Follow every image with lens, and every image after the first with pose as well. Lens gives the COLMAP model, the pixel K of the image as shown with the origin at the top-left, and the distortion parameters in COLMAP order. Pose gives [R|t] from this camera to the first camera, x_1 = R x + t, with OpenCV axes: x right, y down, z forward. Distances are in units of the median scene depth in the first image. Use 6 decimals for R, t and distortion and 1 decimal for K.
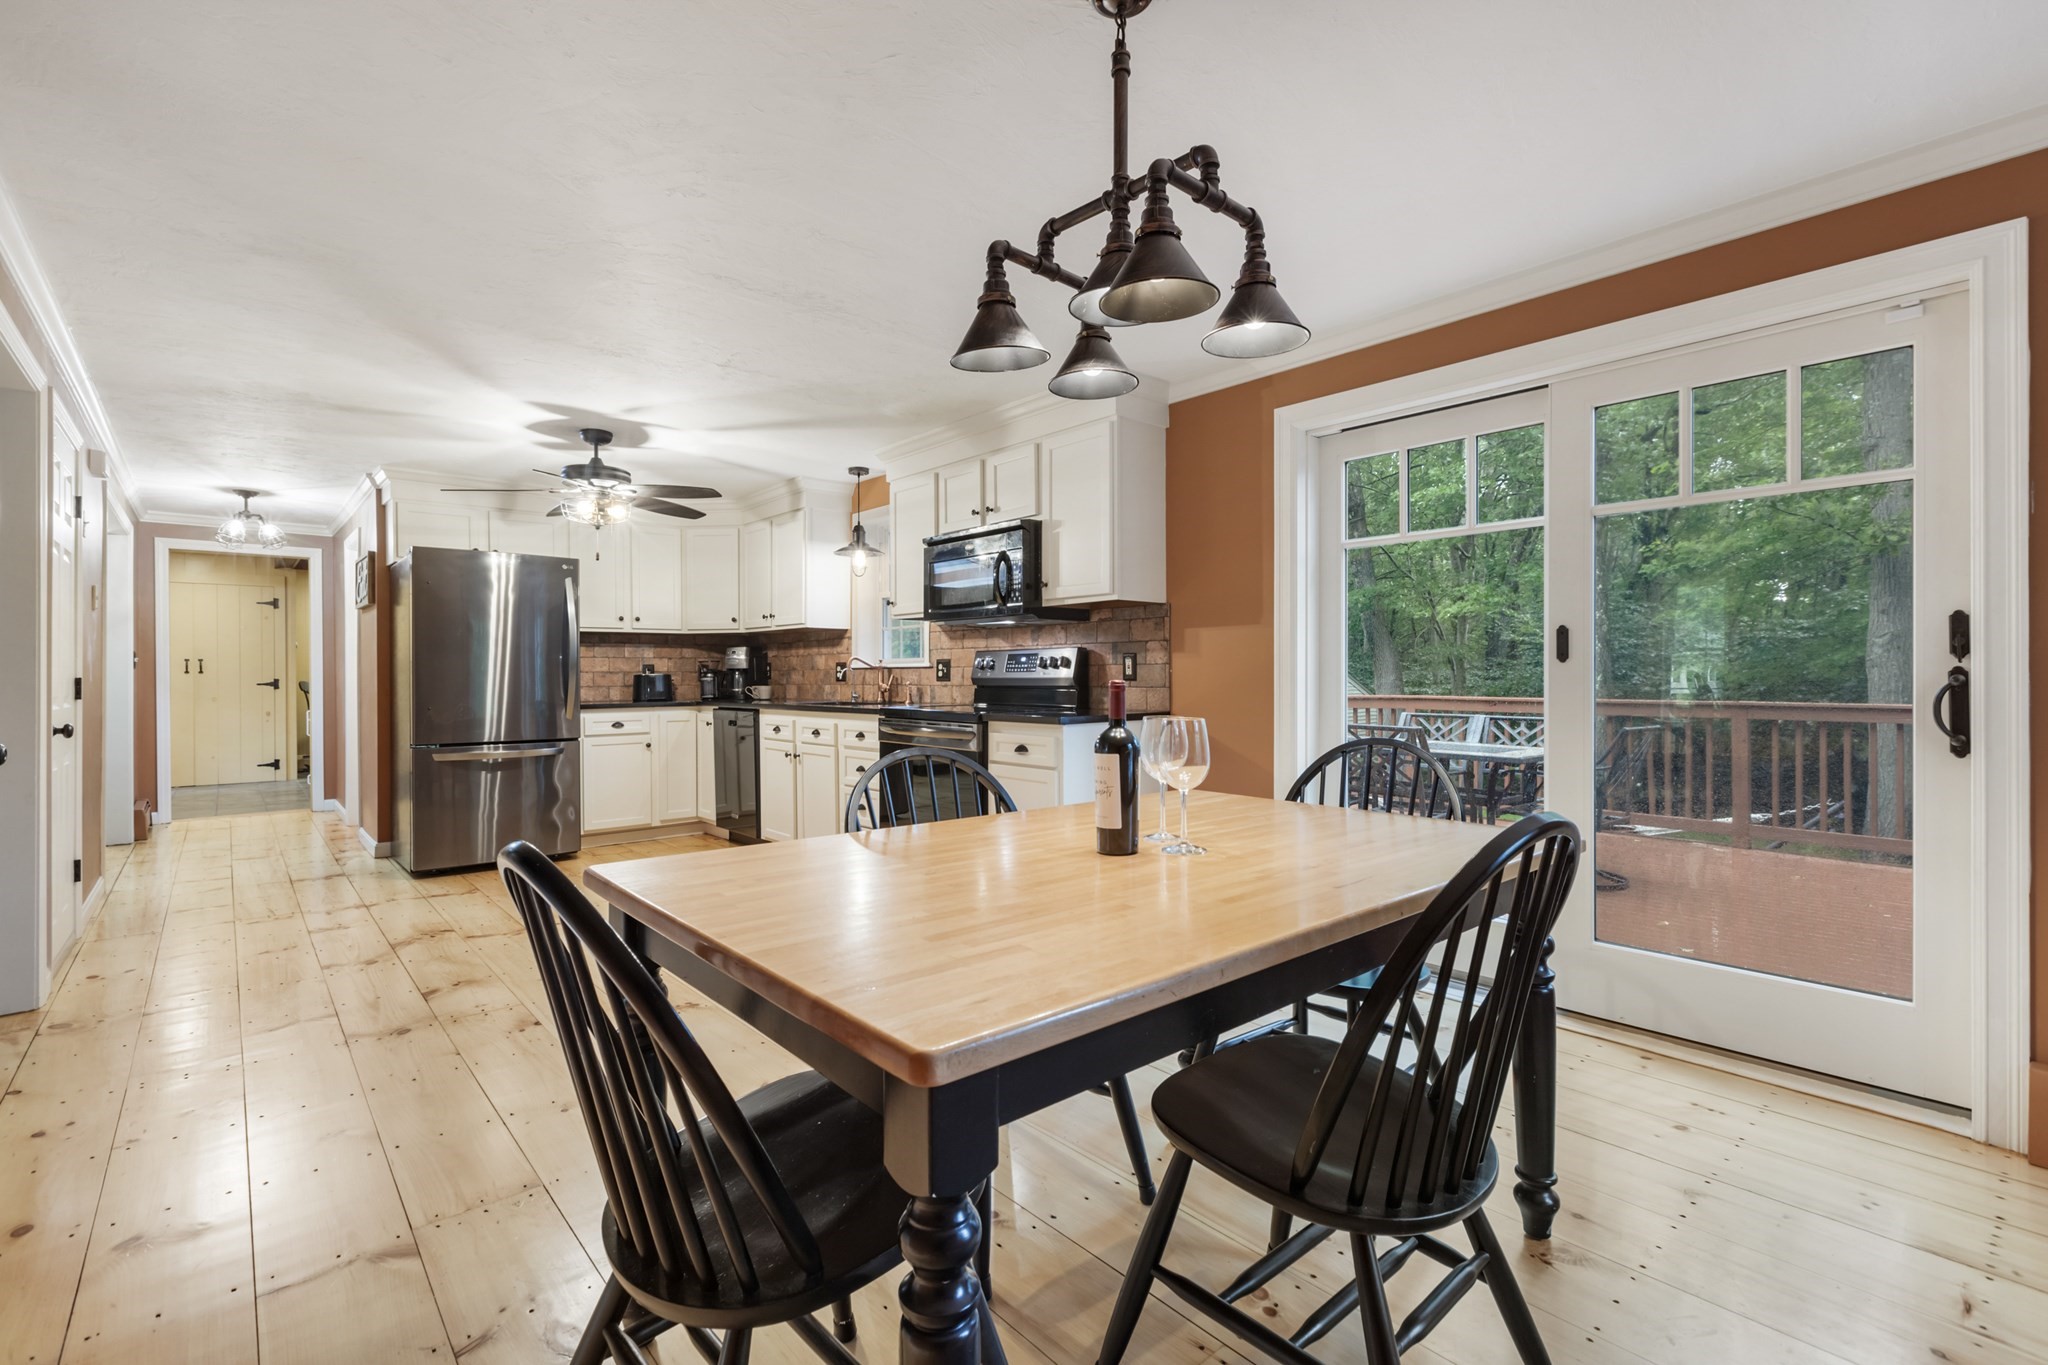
lens RADIAL K [[916.3, 0, 1023.5], [0, 916.3, 676.0], [0, 0, 1]] dist [0.001193, -0.000373]
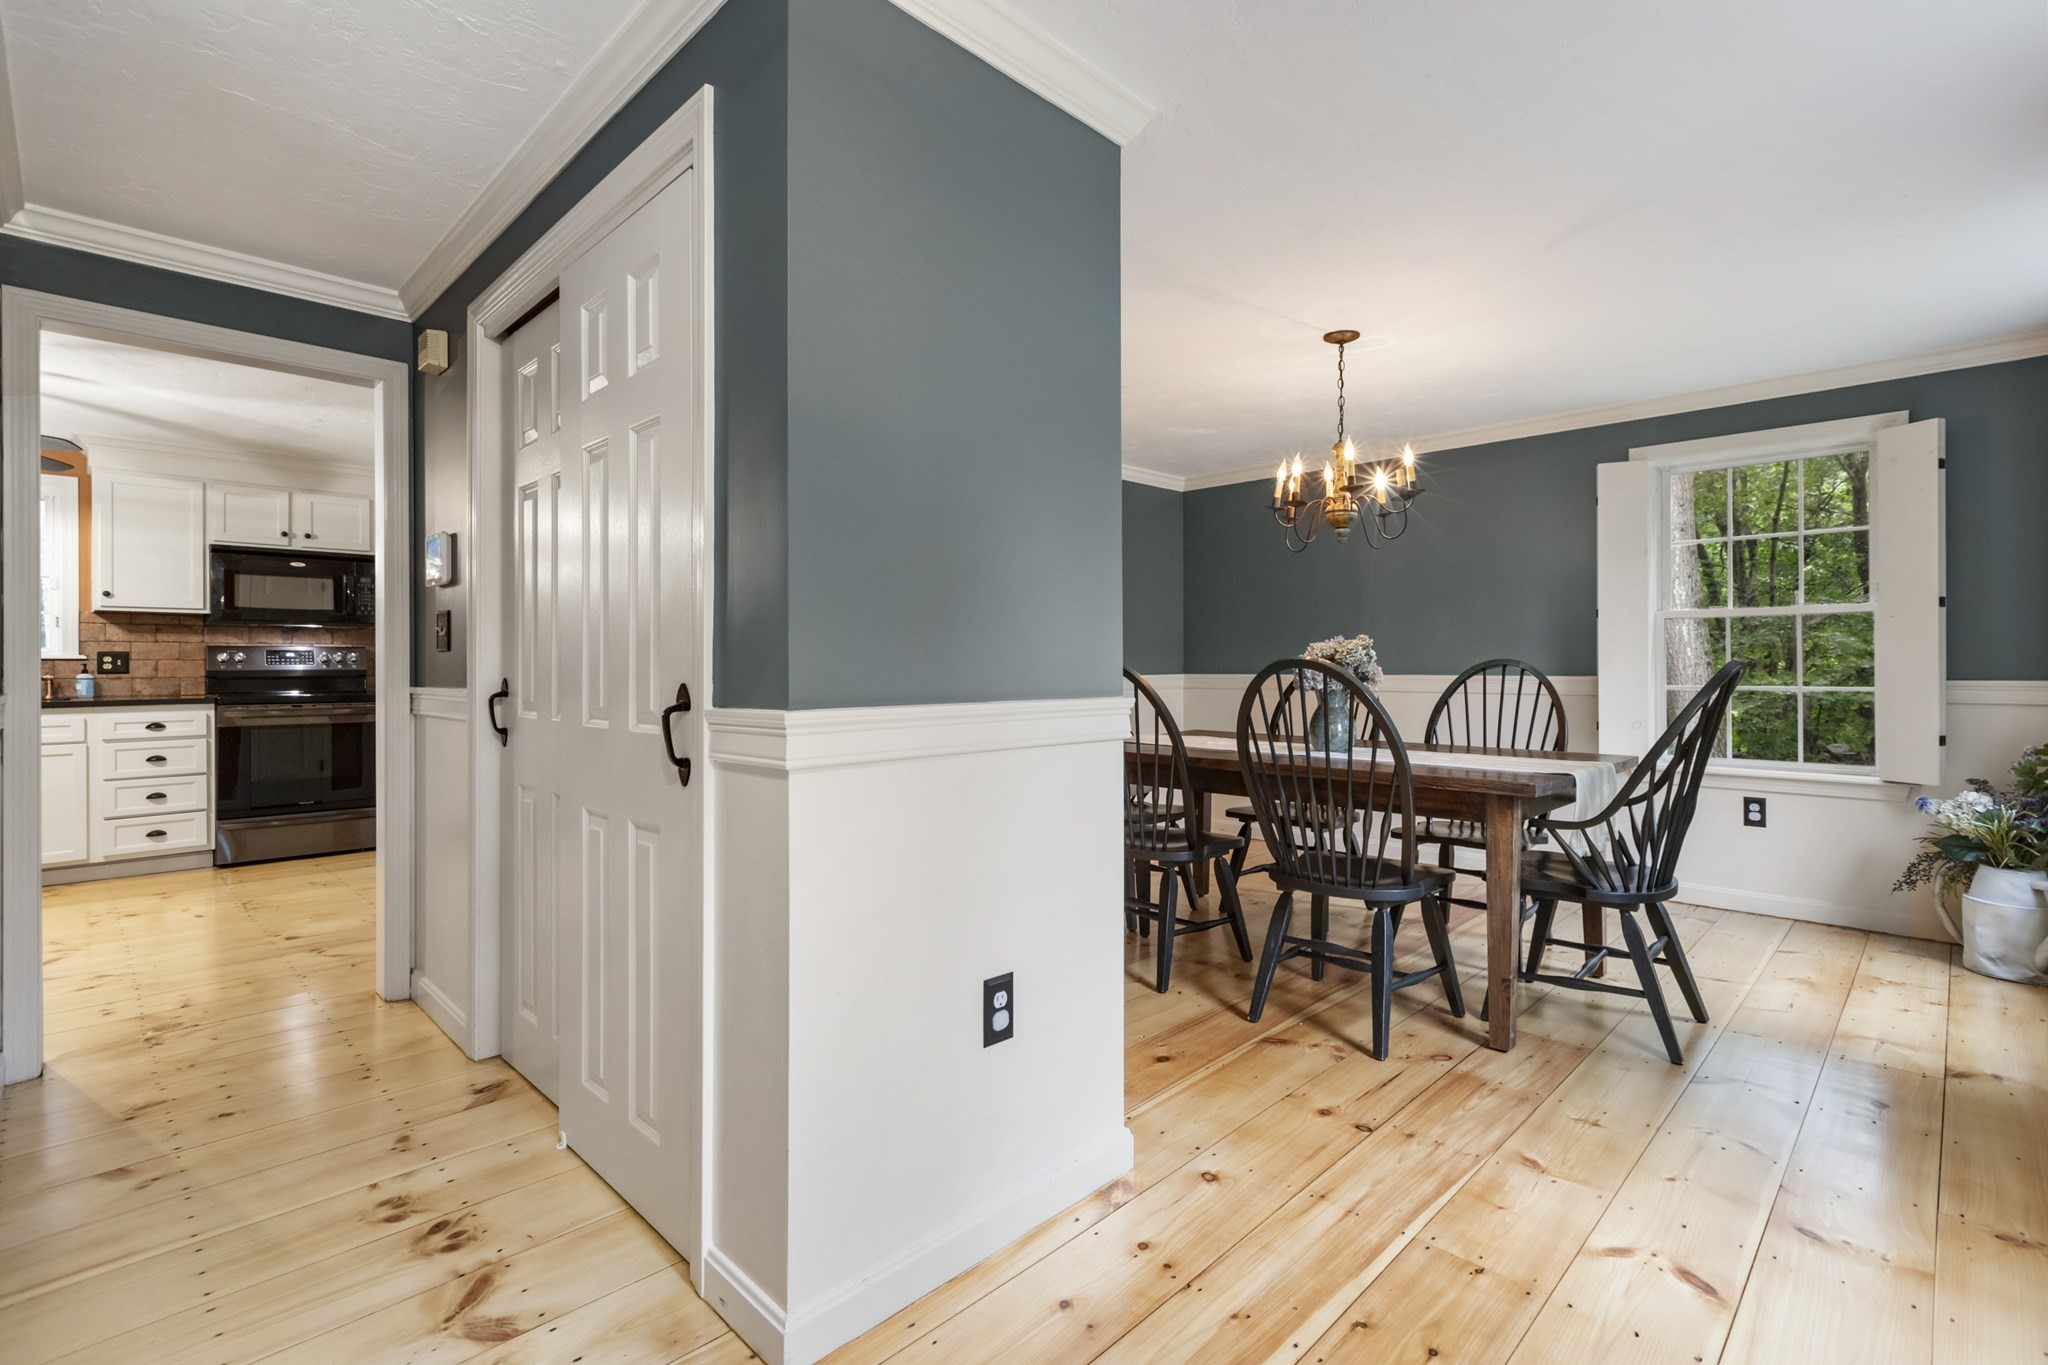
lens RADIAL K [[938.3, 0, 1025.9], [0, 938.3, 662.3], [0, 0, 1]] dist [0.002158, 0.000356]
pose [[-0.076243, 0.005662, 0.997073, -1.051012], [0.003845, 0.999978, -0.005385, 0.002170], [-0.997082, 0.003423, -0.076263, 0.085751]]
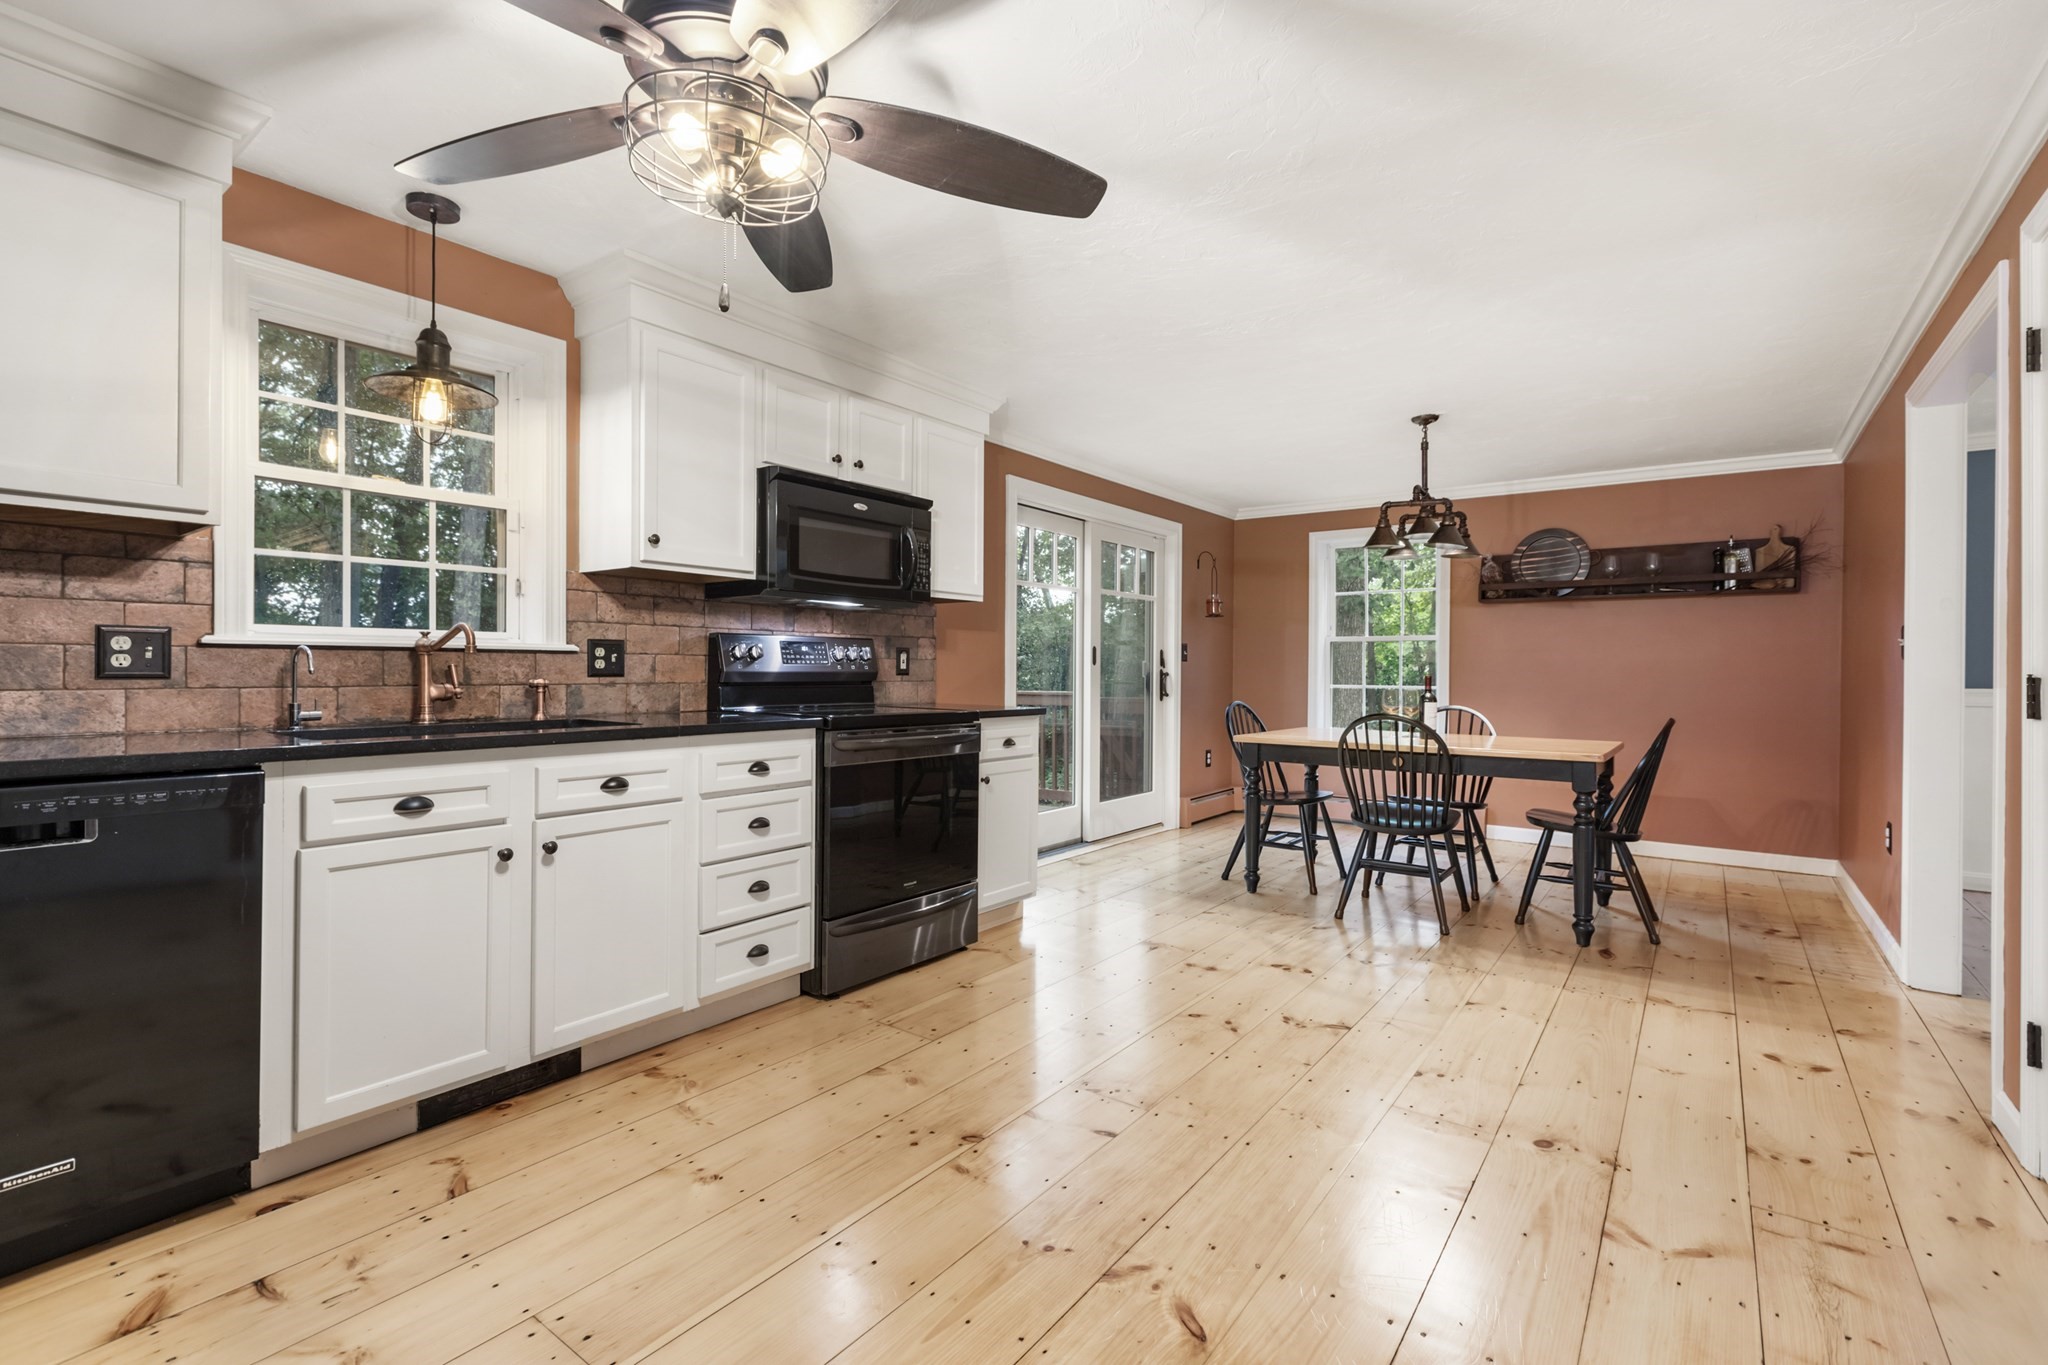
lens RADIAL K [[916.3, 0, 1023.5], [0, 916.3, 676.0], [0, 0, 1]] dist [0.001193, -0.000373]
pose [[-0.210414, -0.003993, 0.977604, -0.645122], [-0.005717, 0.999980, 0.002854, 0.001667], [-0.977596, -0.004988, -0.210433, 0.771129]]
